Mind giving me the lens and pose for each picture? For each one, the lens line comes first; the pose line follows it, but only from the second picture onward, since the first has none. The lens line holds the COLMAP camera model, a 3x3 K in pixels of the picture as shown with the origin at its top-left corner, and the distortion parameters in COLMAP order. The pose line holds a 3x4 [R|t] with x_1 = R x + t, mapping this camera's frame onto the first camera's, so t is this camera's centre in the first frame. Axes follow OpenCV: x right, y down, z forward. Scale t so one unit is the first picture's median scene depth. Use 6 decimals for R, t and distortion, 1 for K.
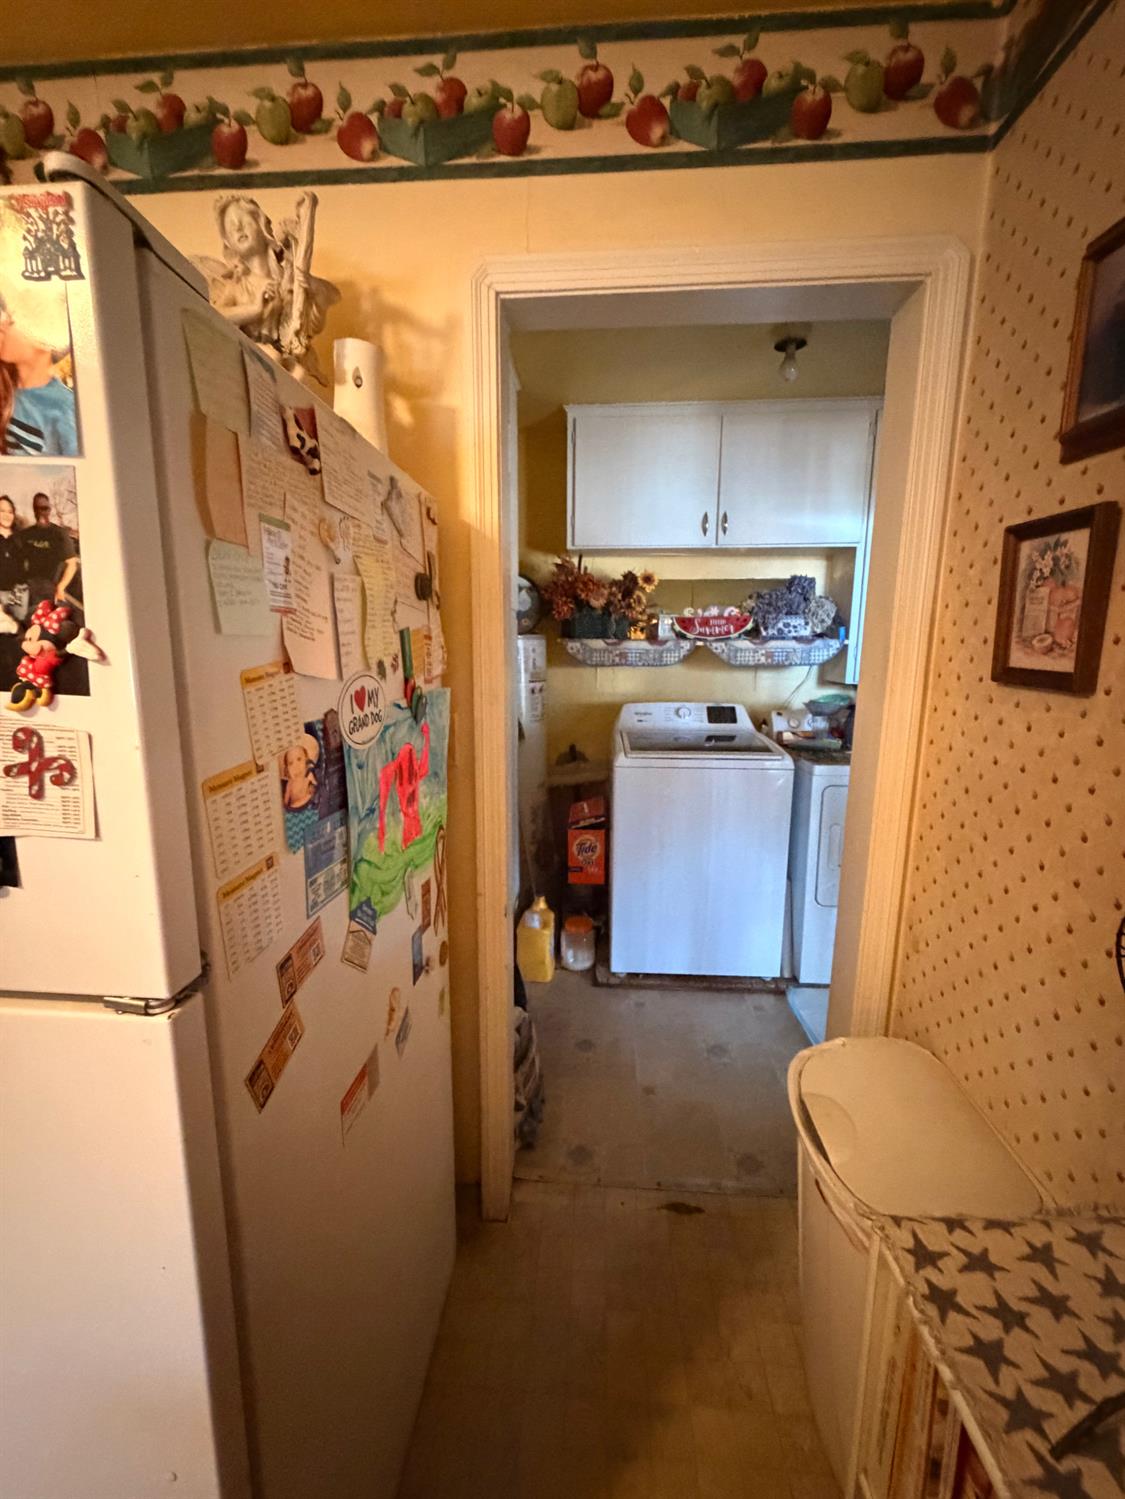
lens RADIAL K [[604.2, 0, 555.9], [0, 604.2, 746.5], [0, 0, 1]] dist [-0.000129, -0.000072]
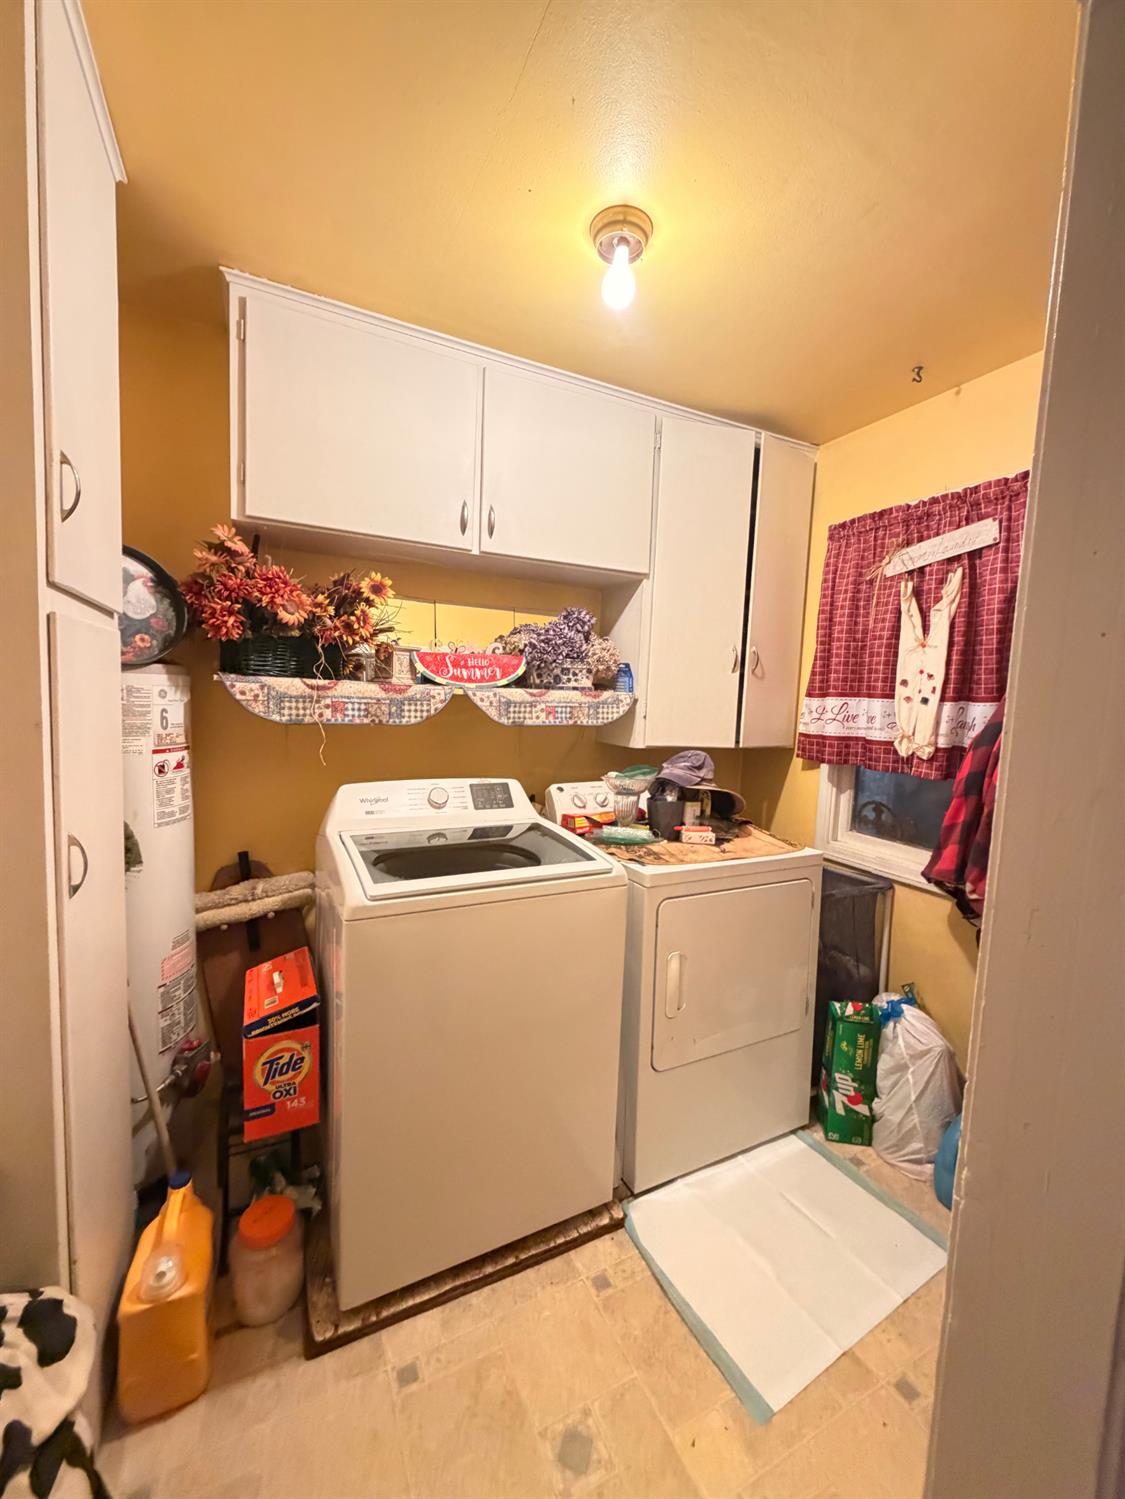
lens RADIAL K [[601.1, 0, 563.2], [0, 601.1, 745.6], [0, 0, 1]] dist [0.000598, 0.000292]
pose [[0.860480, -0.011461, 0.509356, -0.003175], [0.051441, 0.996592, -0.064479, -0.062142], [-0.506881, 0.081685, 0.858137, 0.375952]]
